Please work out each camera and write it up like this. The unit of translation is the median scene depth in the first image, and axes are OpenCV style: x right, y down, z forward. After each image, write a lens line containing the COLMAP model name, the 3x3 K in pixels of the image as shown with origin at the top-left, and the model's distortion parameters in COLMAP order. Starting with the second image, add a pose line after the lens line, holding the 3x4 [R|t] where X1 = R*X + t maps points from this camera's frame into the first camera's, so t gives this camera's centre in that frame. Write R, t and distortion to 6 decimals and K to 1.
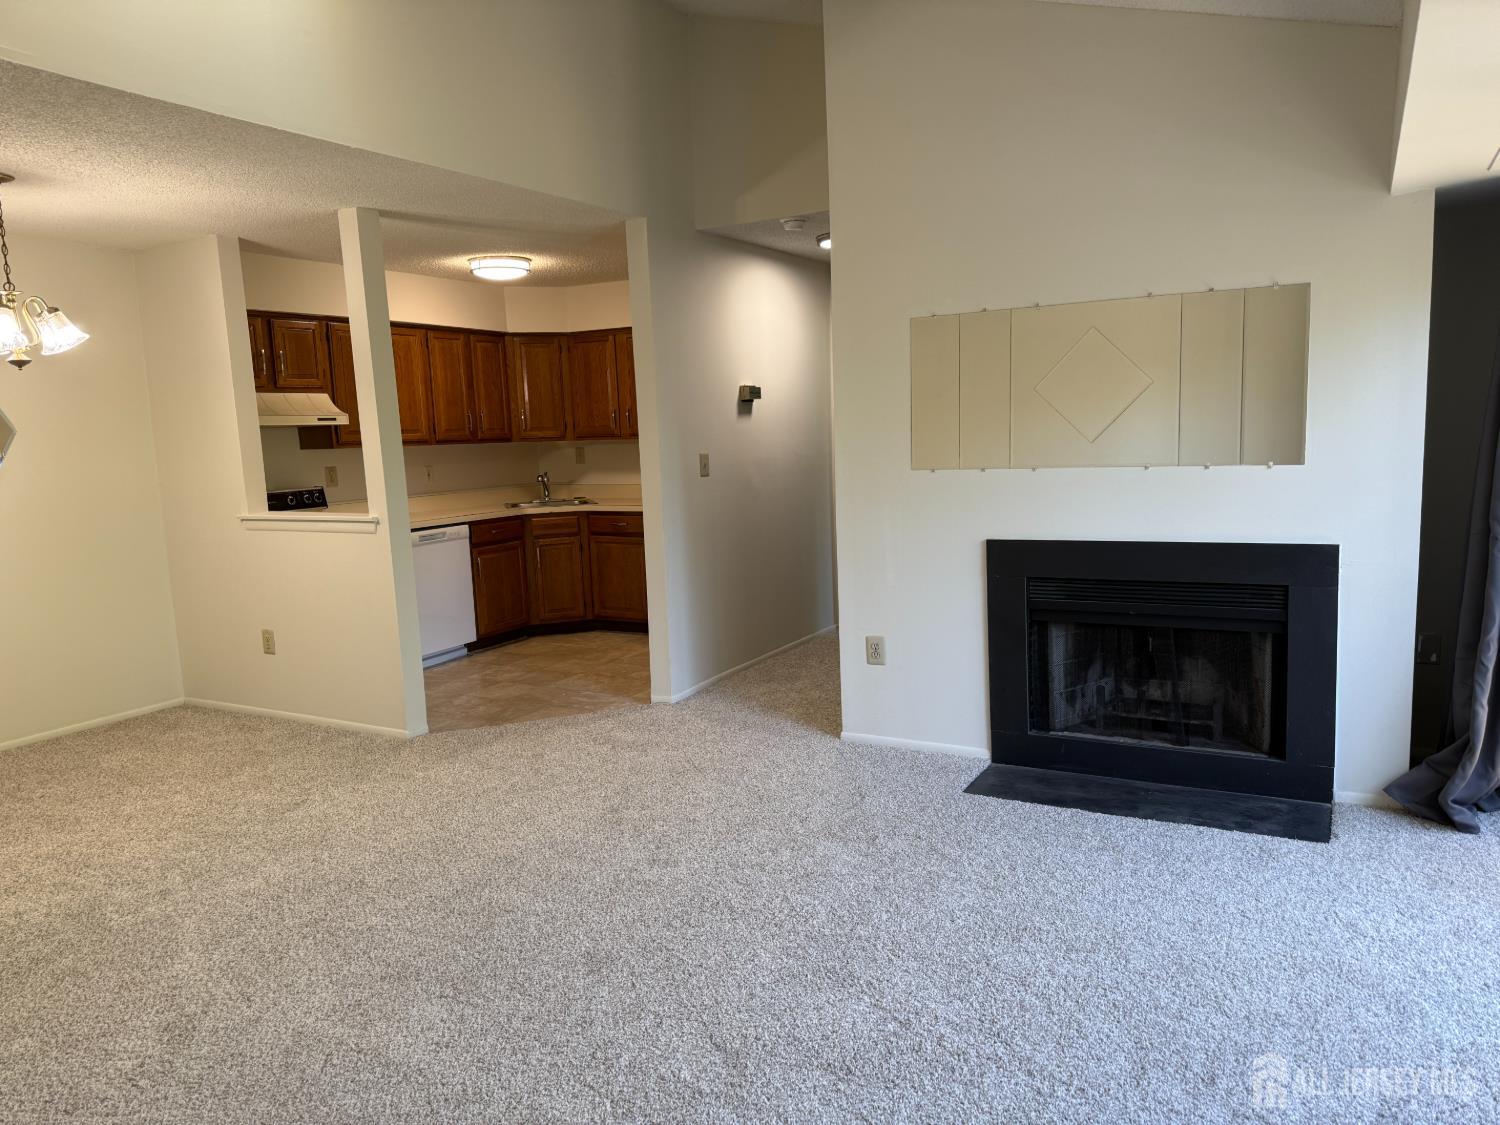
lens RADIAL K [[1068.0, 0, 762.9], [0, 1068.0, 561.4], [0, 0, 1]] dist [0.099513, -0.111523]
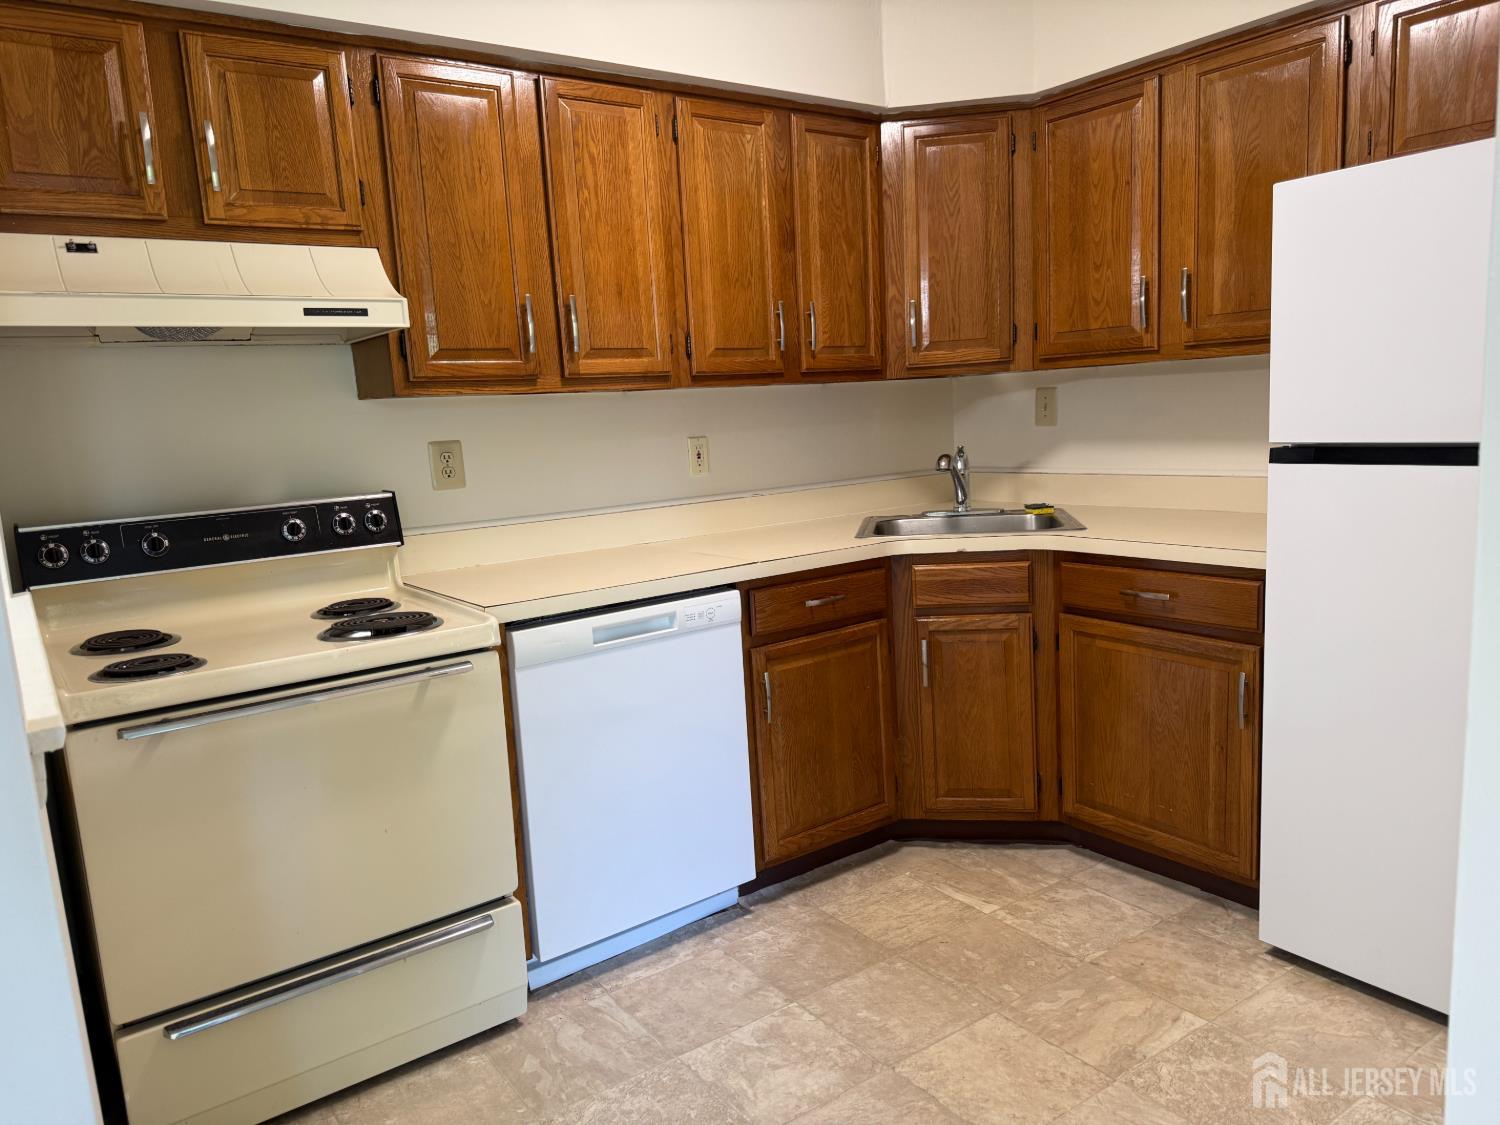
lens RADIAL K [[1045.4, 0, 742.9], [0, 1045.4, 571.8], [0, 0, 1]] dist [0.083708, -0.107302]
pose [[0.902224, 0.056114, -0.427601, -0.105506], [-0.033311, 0.997604, 0.060630, -0.059833], [0.429979, -0.040458, 0.901932, 0.621370]]
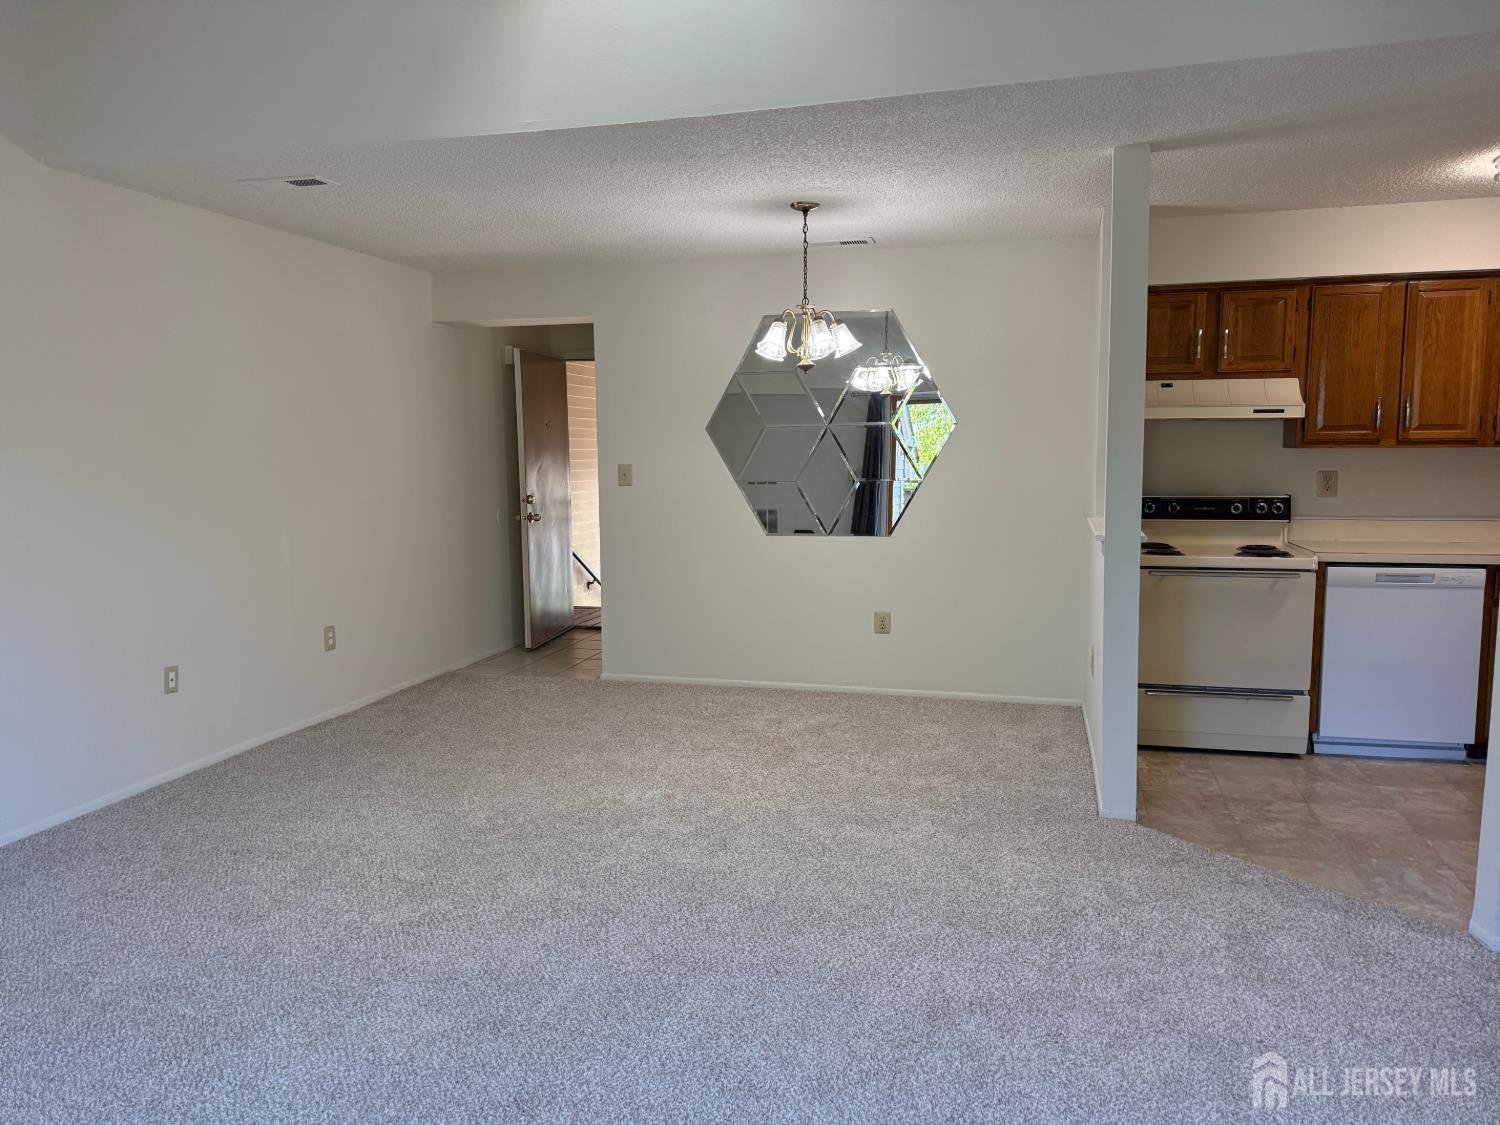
lens RADIAL K [[1068.0, 0, 762.9], [0, 1068.0, 561.4], [0, 0, 1]] dist [0.099513, -0.111523]
pose [[0.240144, 0.140925, -0.960453, 0.245764], [-0.124642, 0.985693, 0.113464, -0.056075], [0.962702, 0.092465, 0.254274, 0.378352]]
